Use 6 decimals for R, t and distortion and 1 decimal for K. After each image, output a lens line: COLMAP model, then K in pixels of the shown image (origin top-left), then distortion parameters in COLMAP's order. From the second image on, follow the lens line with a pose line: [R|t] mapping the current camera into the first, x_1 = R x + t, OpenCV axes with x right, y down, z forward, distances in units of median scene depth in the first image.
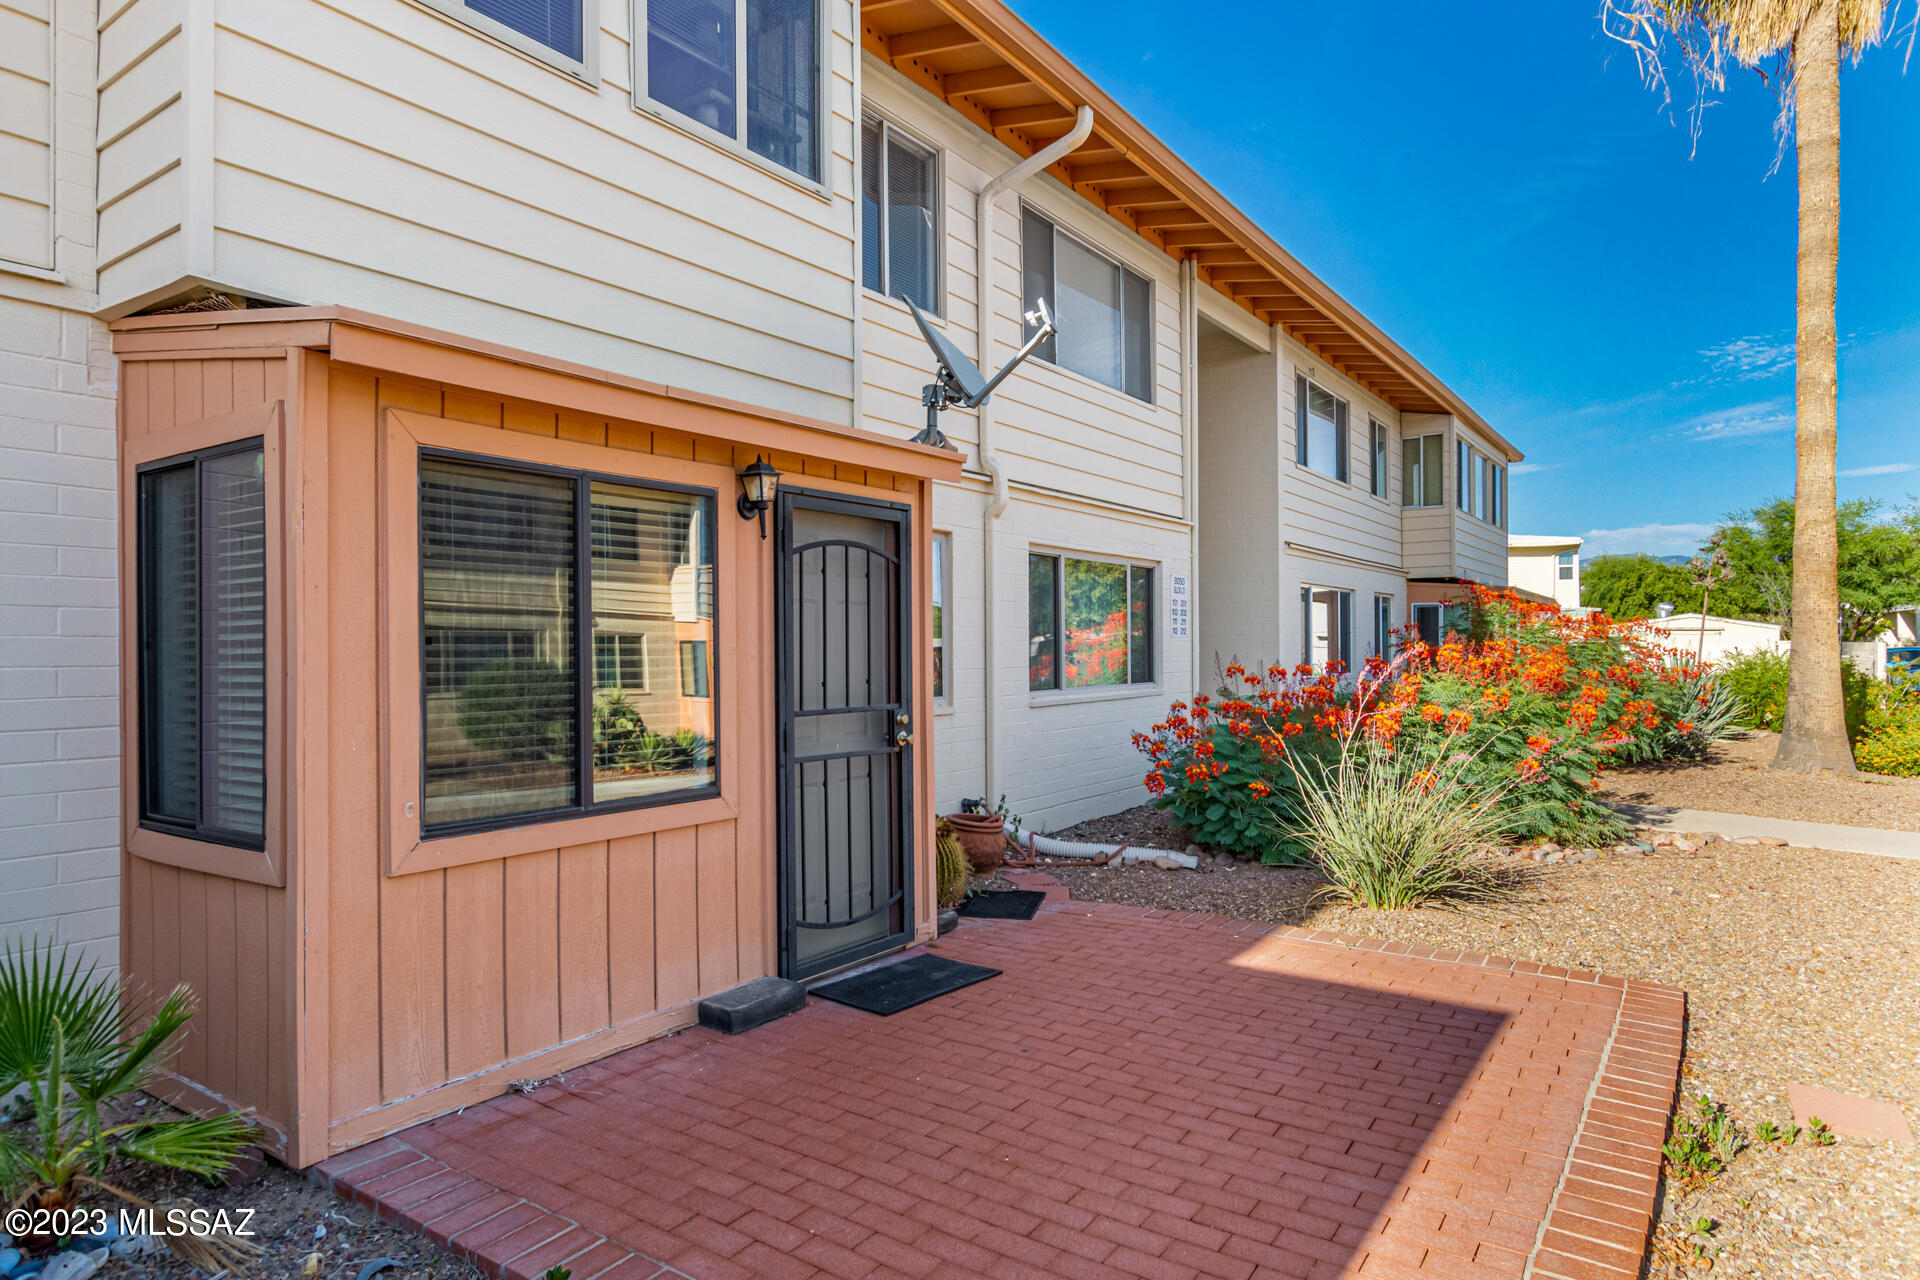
lens RADIAL K [[1121.9, 0, 955.6], [0, 1121.9, 643.4], [0, 0, 1]] dist [-0.004950, 0.000358]
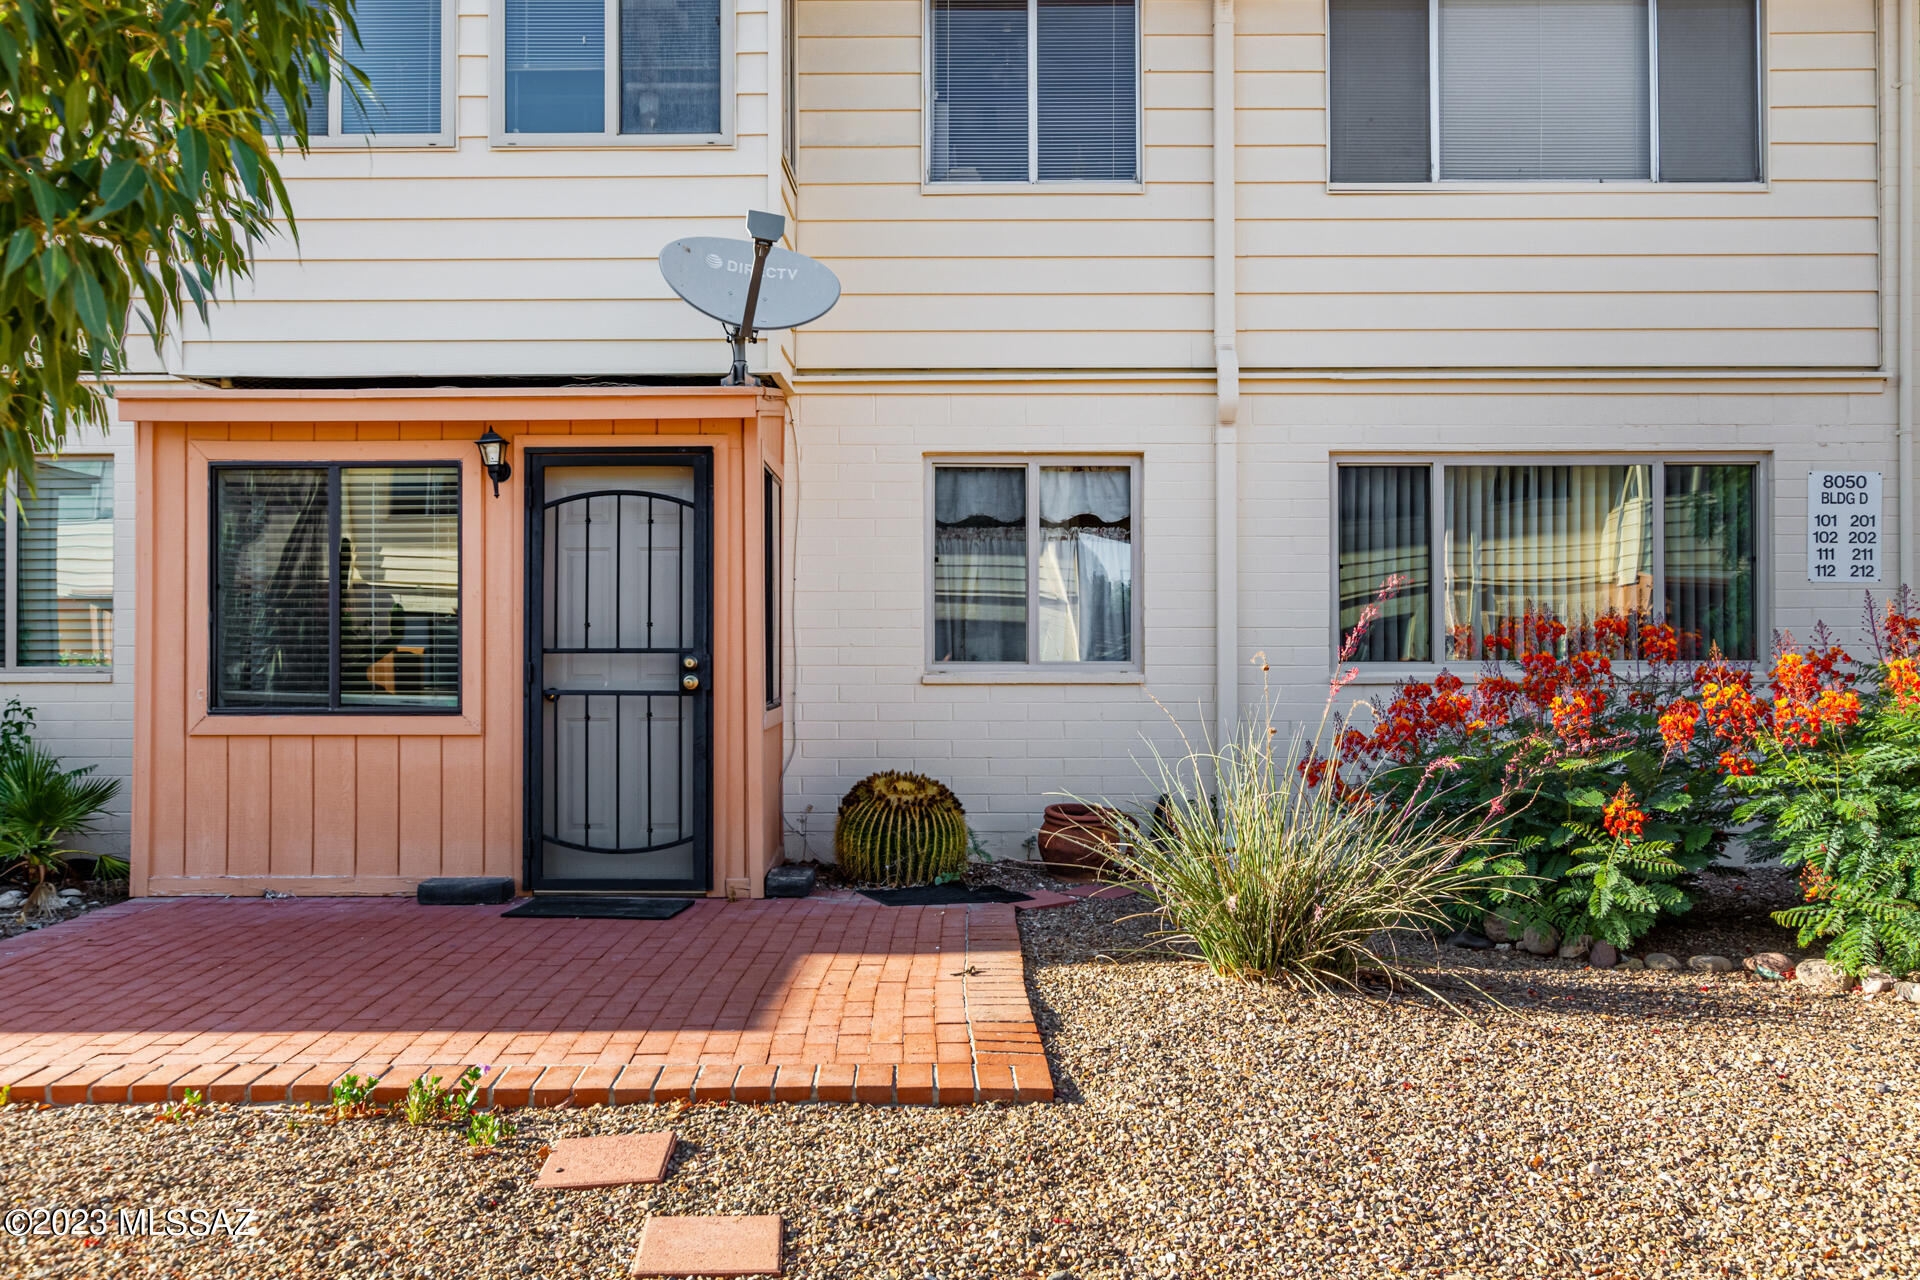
lens RADIAL K [[1565.3, 0, 957.5], [0, 1565.3, 627.8], [0, 0, 1]] dist [0.000955, 0.000472]
pose [[0.565629, -0.001803, -0.824658, 1.379010], [0.001258, 0.999998, -0.001323, 0.042900], [0.824659, -0.000289, 0.565631, 0.453947]]
